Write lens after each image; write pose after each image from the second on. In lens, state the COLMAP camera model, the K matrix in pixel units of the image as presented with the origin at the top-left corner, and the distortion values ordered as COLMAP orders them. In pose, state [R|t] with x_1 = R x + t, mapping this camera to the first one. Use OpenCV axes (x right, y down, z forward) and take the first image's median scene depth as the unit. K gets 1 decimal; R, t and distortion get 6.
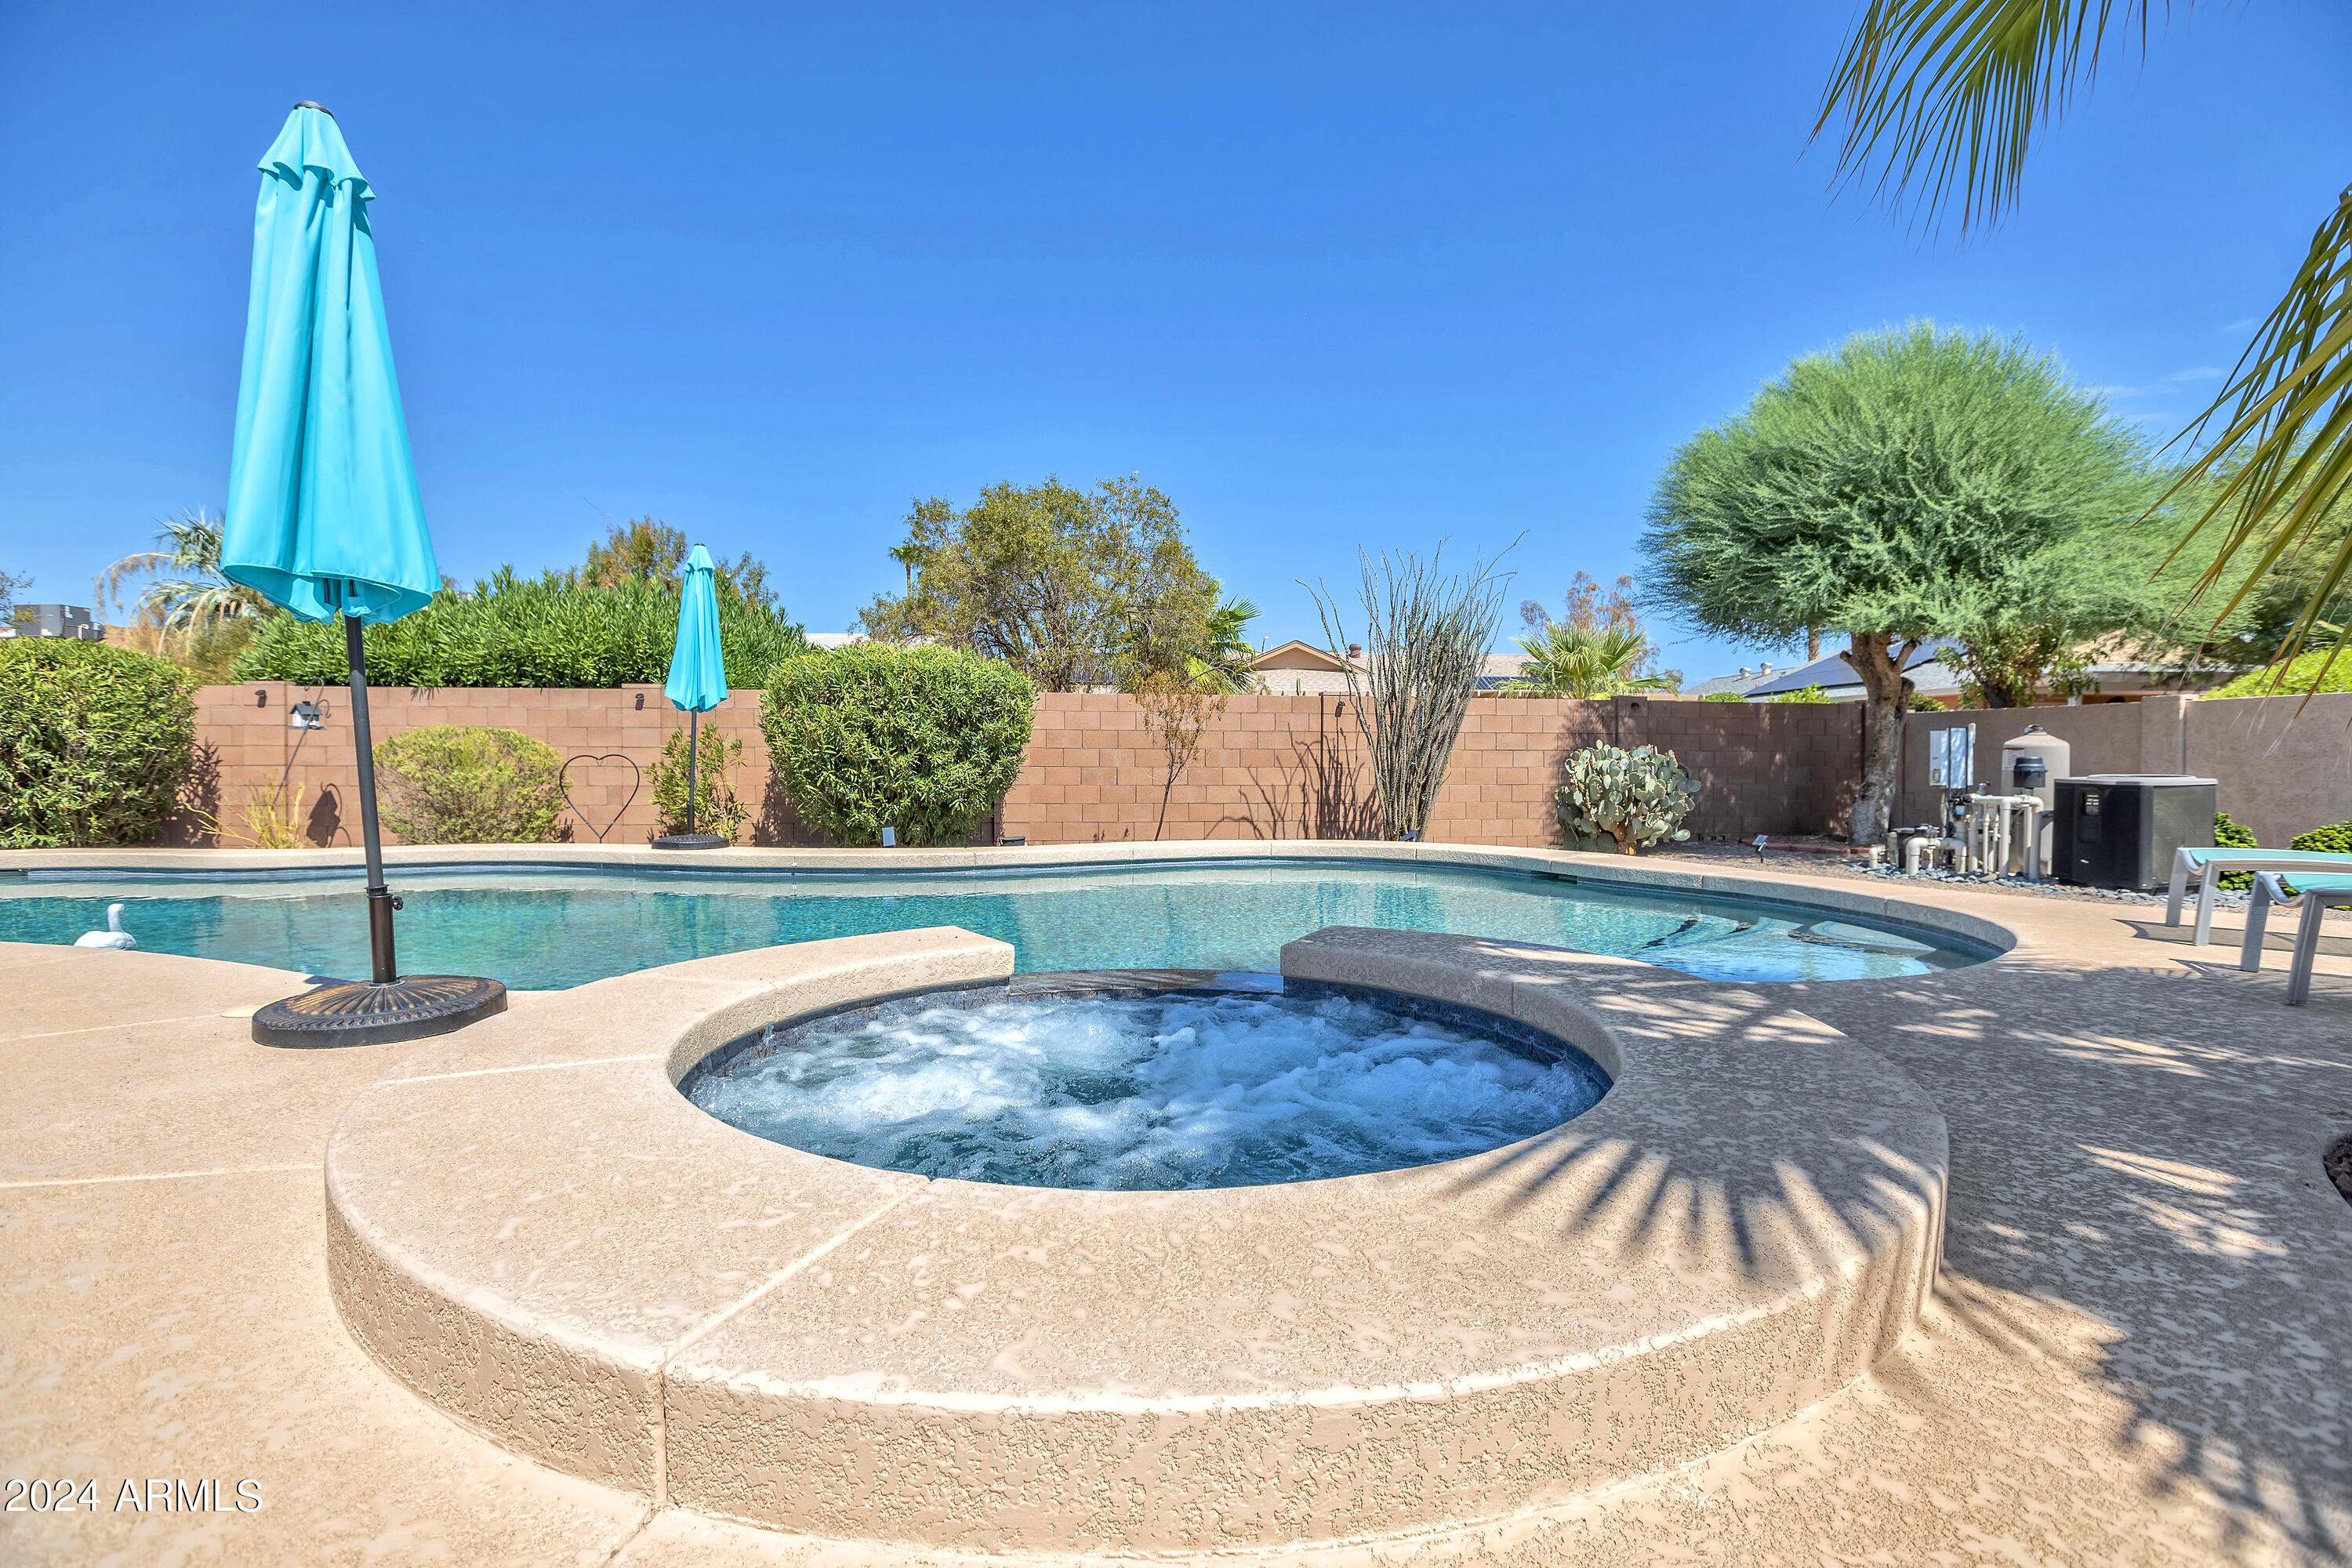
lens RADIAL K [[1098.9, 0, 1168.0], [0, 1098.9, 765.1], [0, 0, 1]] dist [-0.053382, 0.013757]
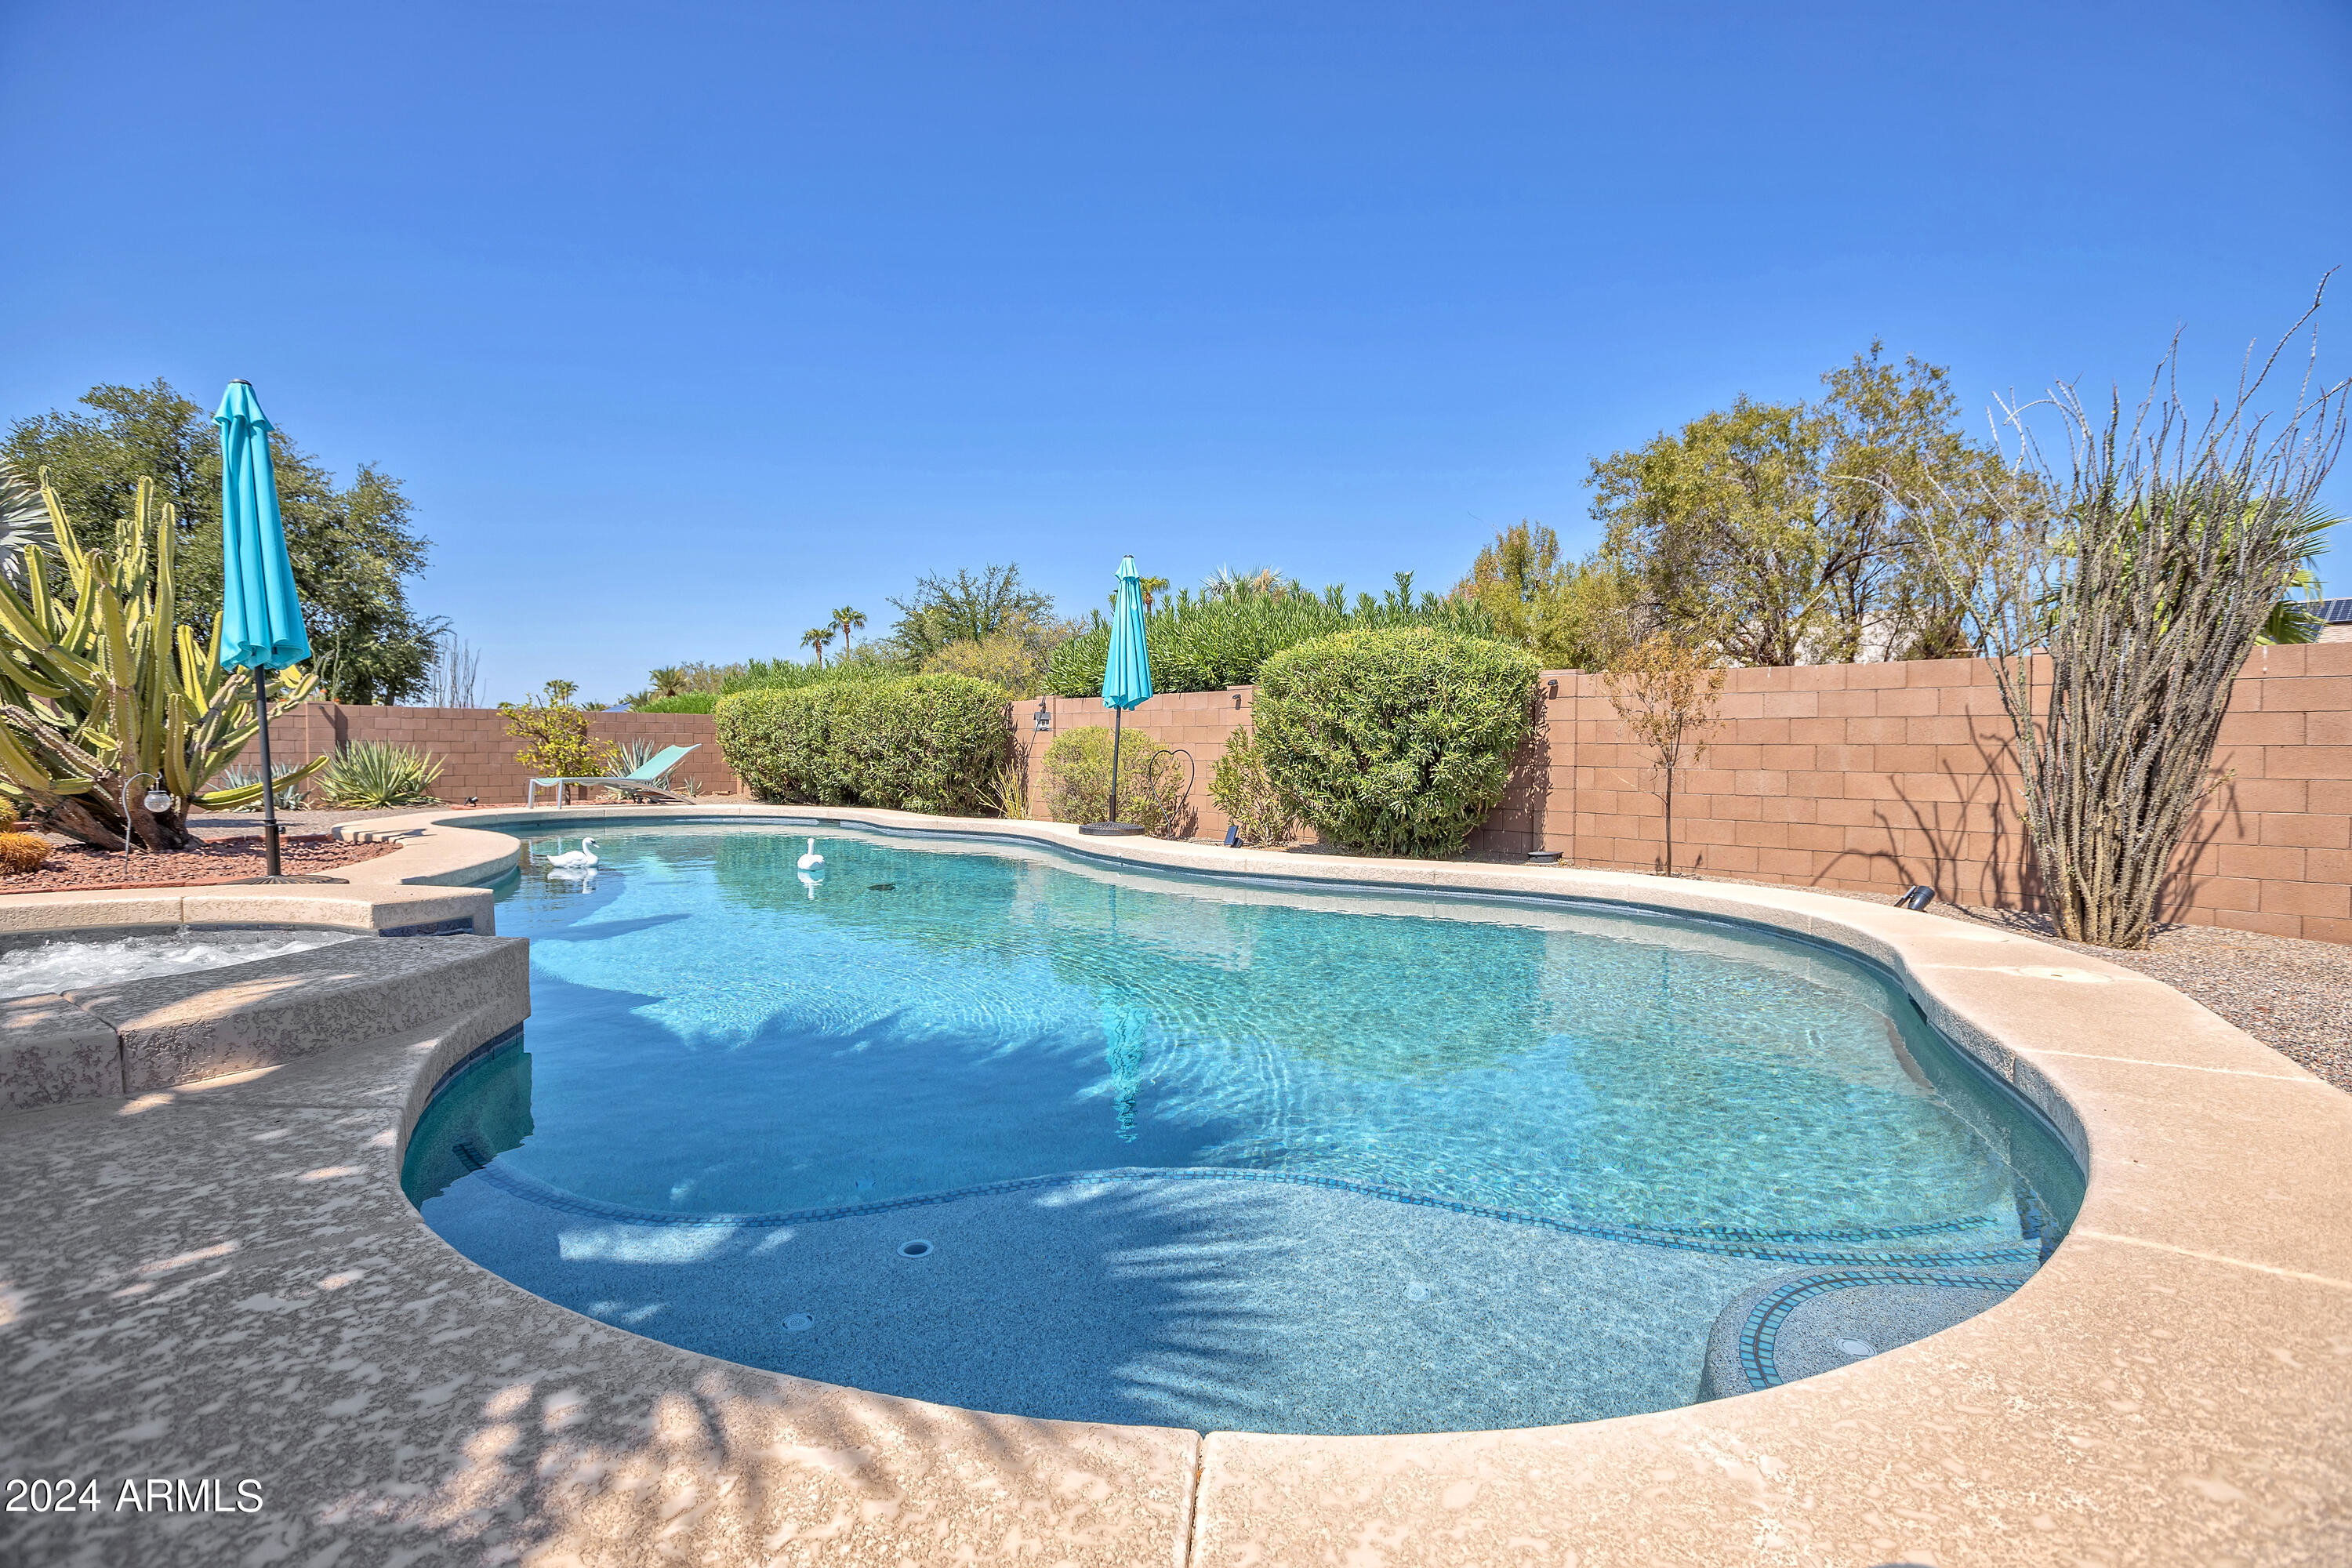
lens RADIAL K [[1098.9, 0, 1168.0], [0, 1098.9, 765.1], [0, 0, 1]] dist [-0.053382, 0.013757]
pose [[0.566936, 0.012455, -0.823668, 0.399672], [-0.013711, 0.999890, 0.005682, -0.000394], [0.823648, 0.008071, 0.567044, 0.322352]]
